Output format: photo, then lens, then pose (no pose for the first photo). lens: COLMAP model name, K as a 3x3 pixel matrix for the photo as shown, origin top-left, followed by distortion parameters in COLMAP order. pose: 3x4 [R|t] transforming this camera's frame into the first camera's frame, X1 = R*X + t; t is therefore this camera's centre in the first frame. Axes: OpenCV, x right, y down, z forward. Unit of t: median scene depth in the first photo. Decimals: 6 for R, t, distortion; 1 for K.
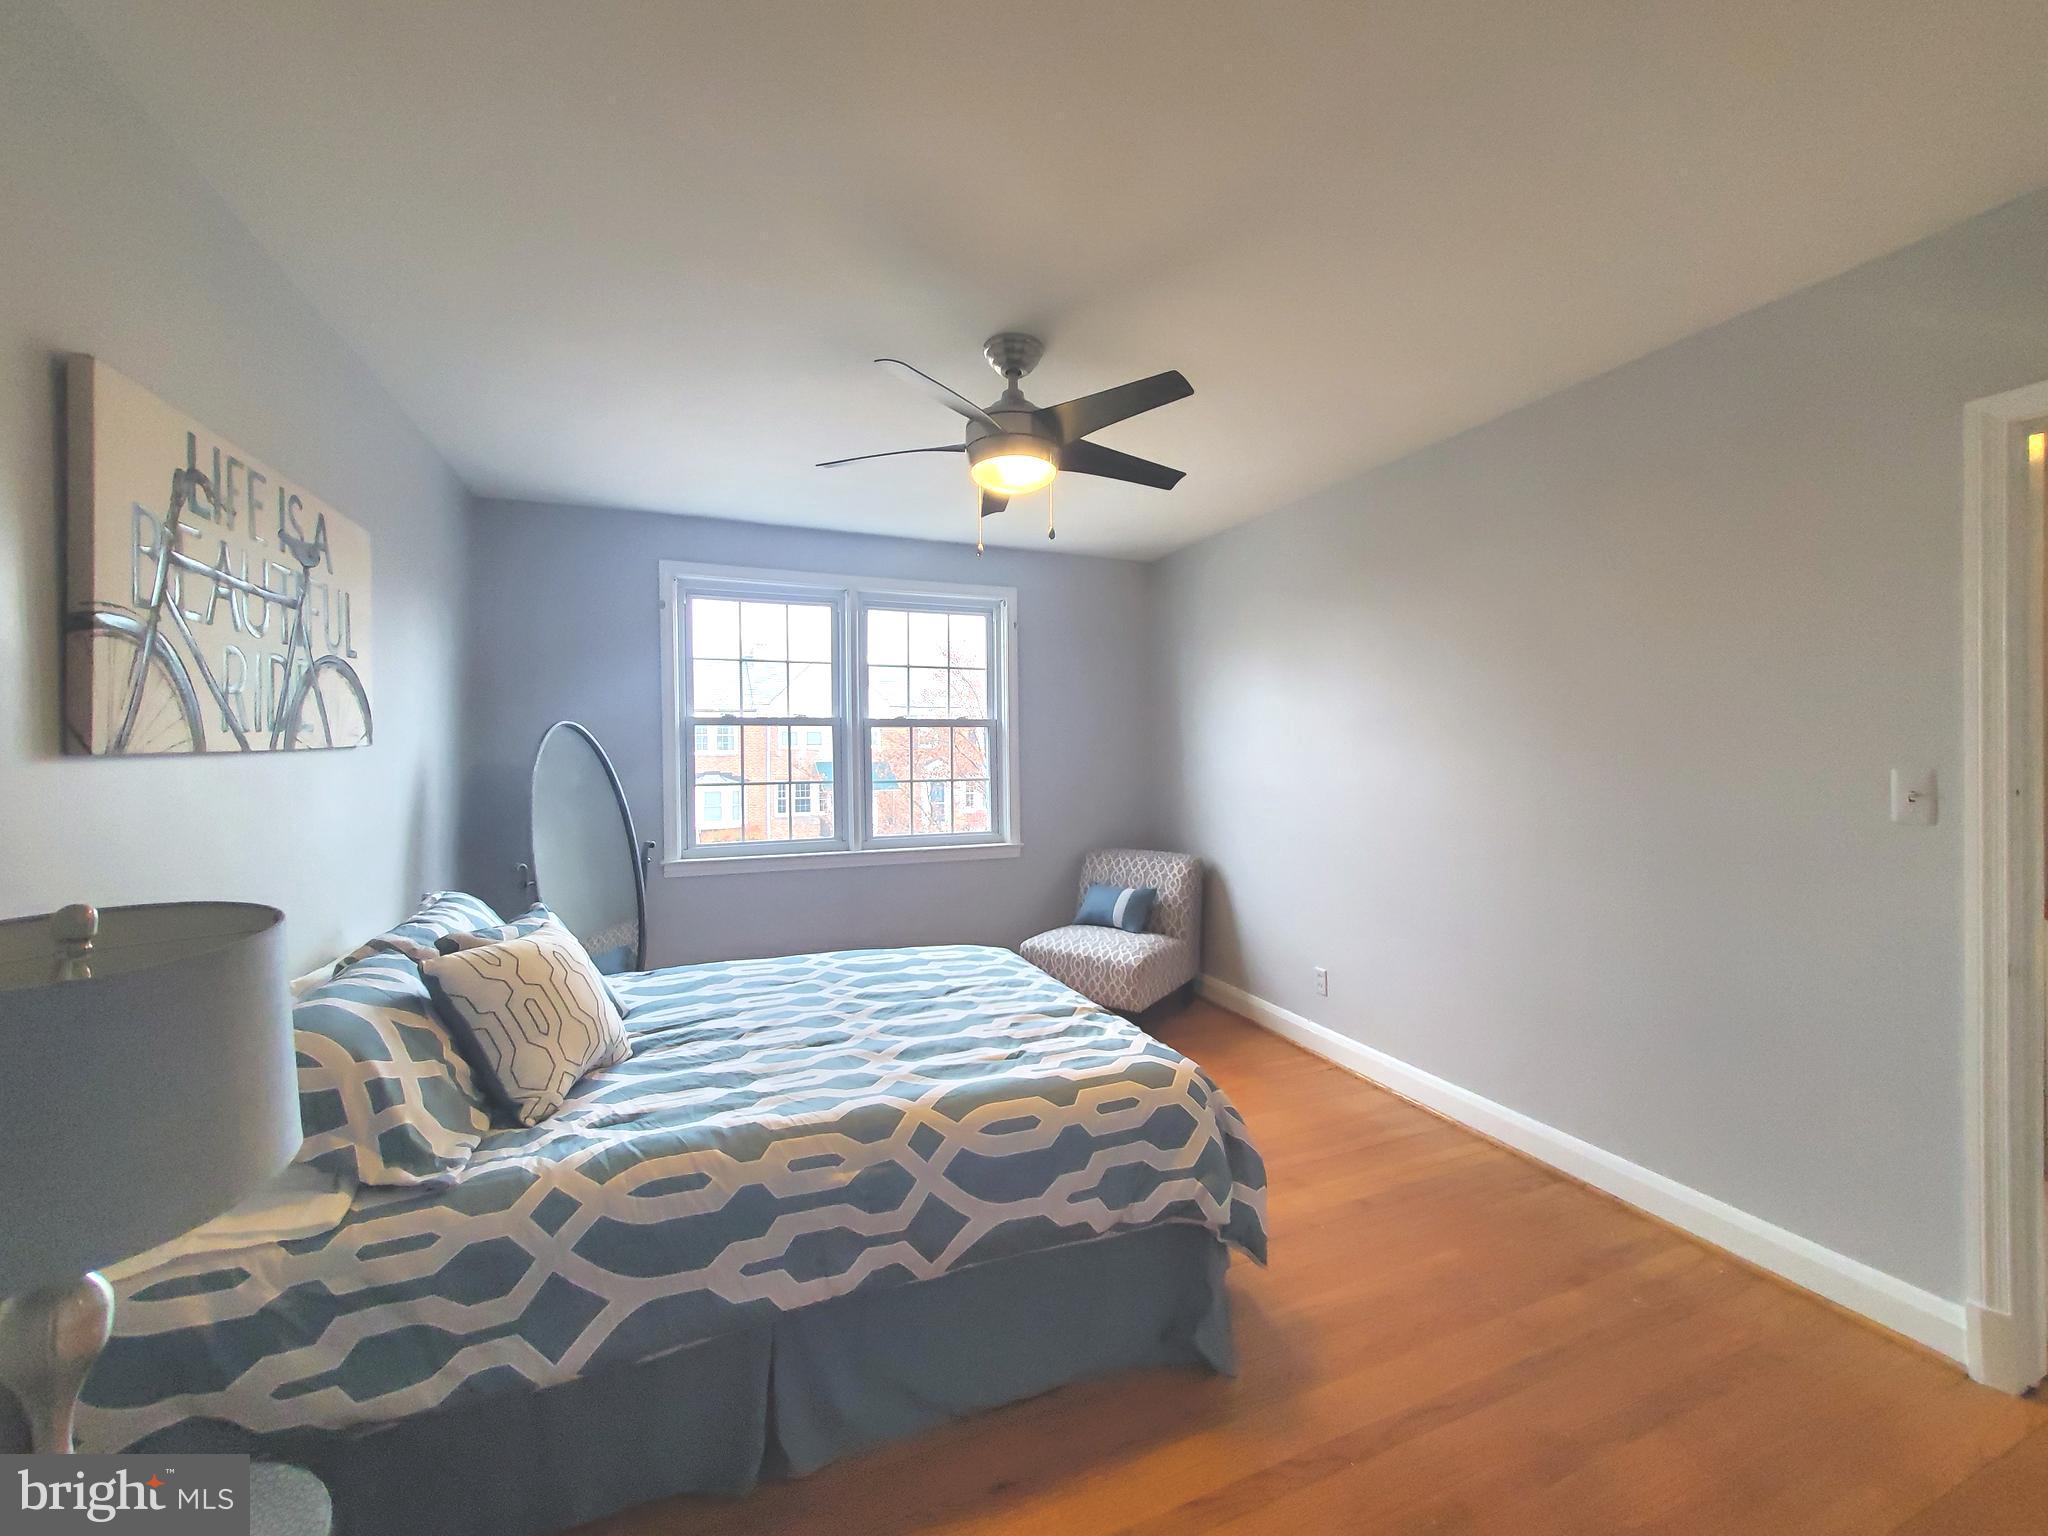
lens RADIAL K [[809.6, 0, 1022.2], [0, 809.6, 760.4], [0, 0, 1]] dist [0.001259, -0.000048]
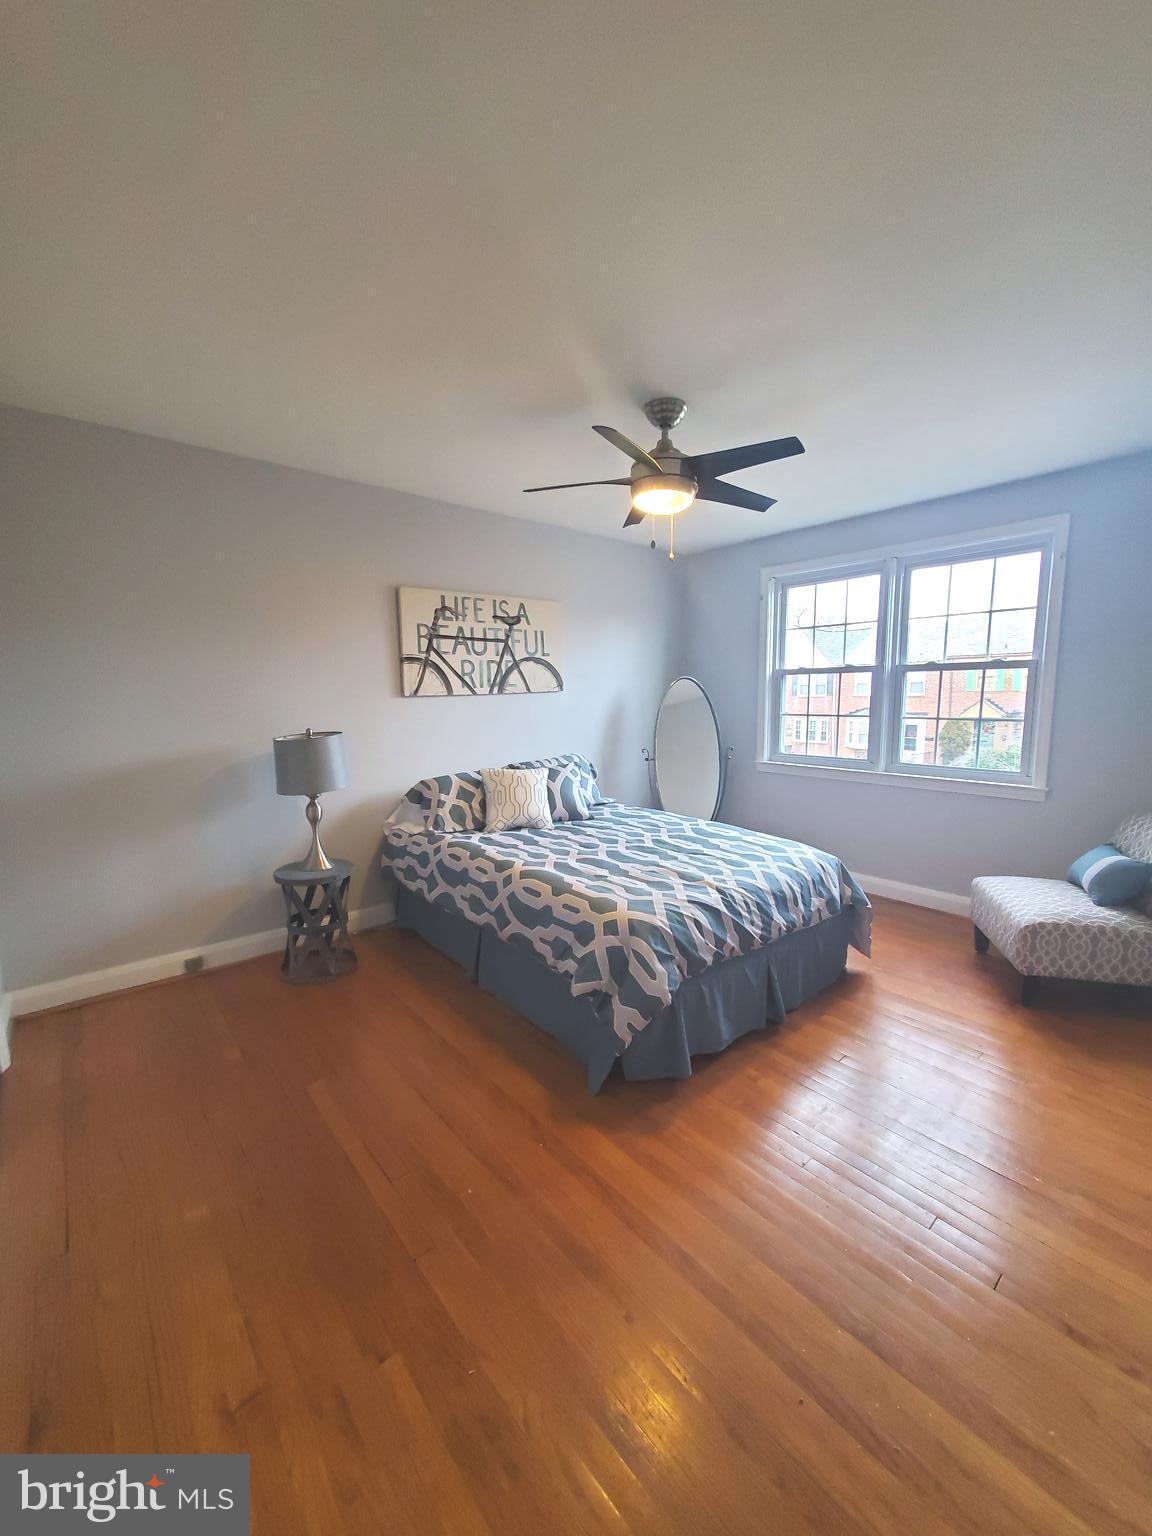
lens RADIAL K [[607.2, 0, 579.8], [0, 607.2, 774.7], [0, 0, 1]] dist [0.001259, -0.000048]
pose [[0.309096, 0.132519, -0.941753, 0.964847], [-0.006011, 0.990497, 0.137405, -0.019708], [0.951012, -0.036810, 0.306955, 0.476776]]
